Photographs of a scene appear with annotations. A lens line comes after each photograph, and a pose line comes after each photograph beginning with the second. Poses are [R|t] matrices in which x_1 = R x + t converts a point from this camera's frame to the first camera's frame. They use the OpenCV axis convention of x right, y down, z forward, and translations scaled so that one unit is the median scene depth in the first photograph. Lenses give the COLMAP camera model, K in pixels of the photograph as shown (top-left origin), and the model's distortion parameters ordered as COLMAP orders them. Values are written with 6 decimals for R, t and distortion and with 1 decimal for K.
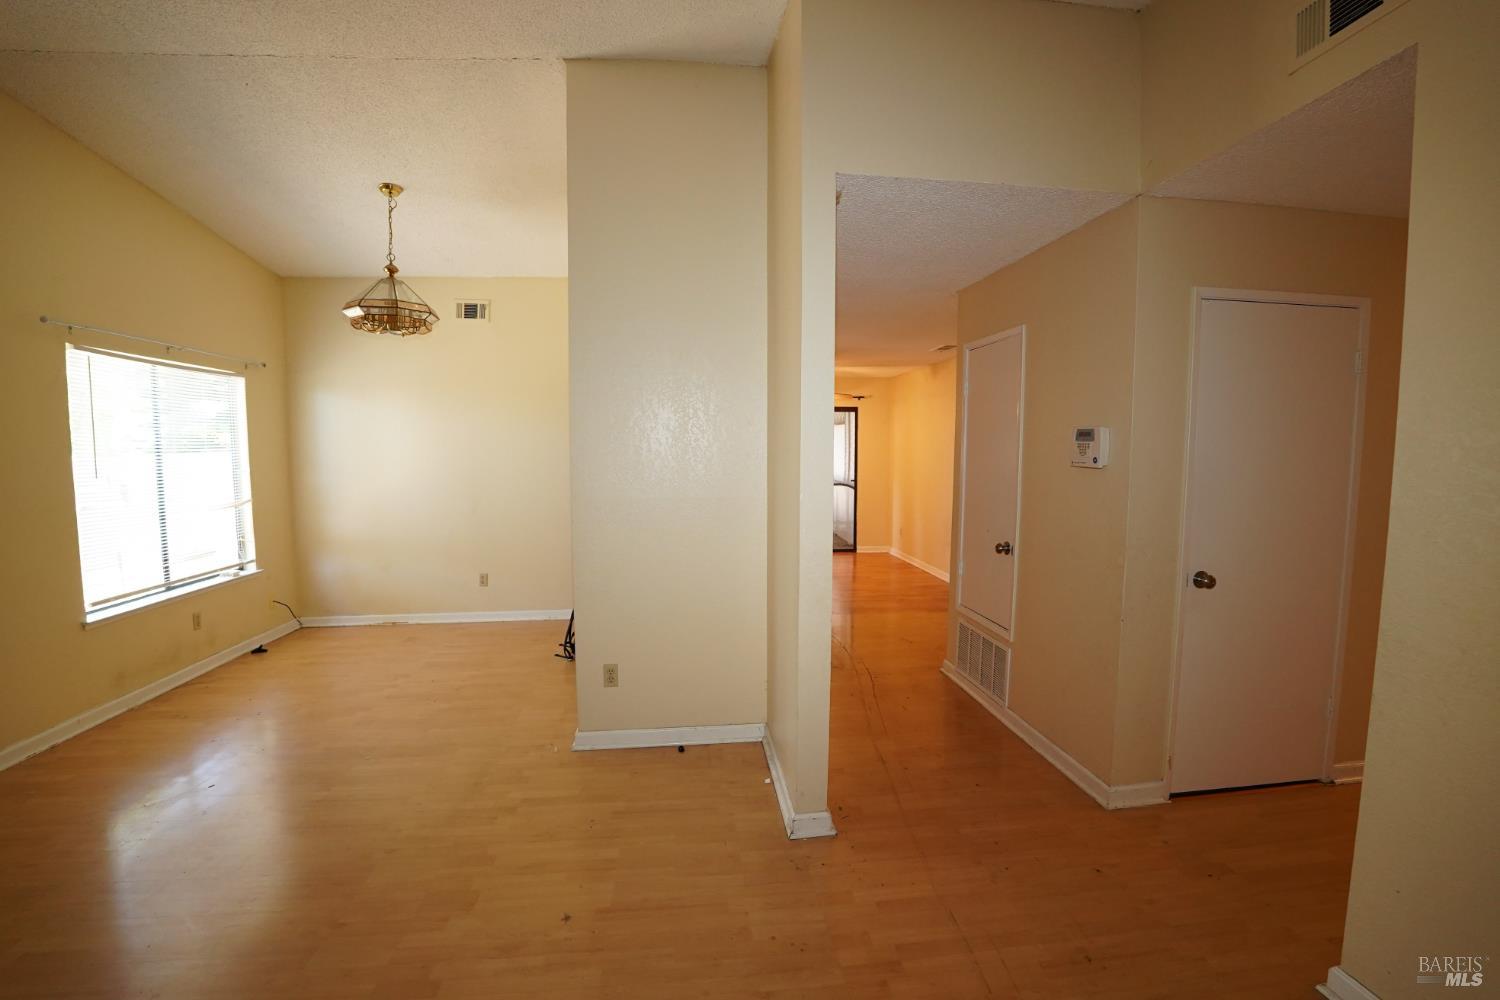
lens RADIAL K [[653.4, 0, 753.4], [0, 653.4, 501.5], [0, 0, 1]] dist [-0.068472, 0.014052]
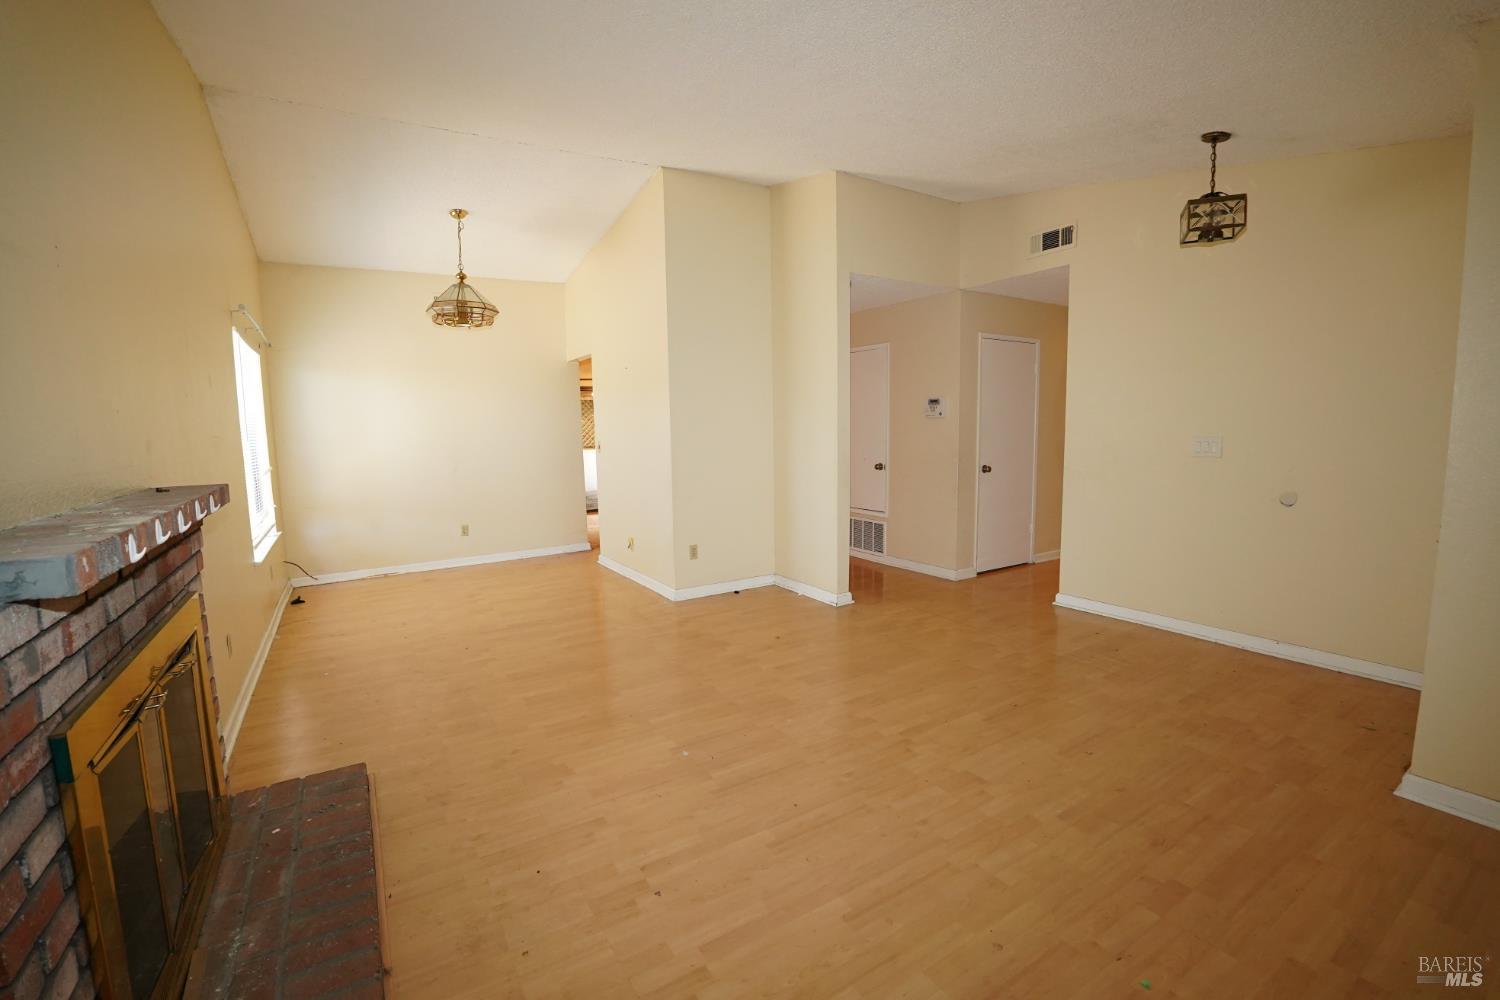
lens RADIAL K [[653.4, 0, 753.4], [0, 653.4, 501.5], [0, 0, 1]] dist [-0.068472, 0.014052]
pose [[0.902836, -0.065561, 0.424957, -0.731267], [0.053197, 0.997746, 0.040910, 0.079305], [-0.426681, -0.014329, 0.904289, -0.507665]]
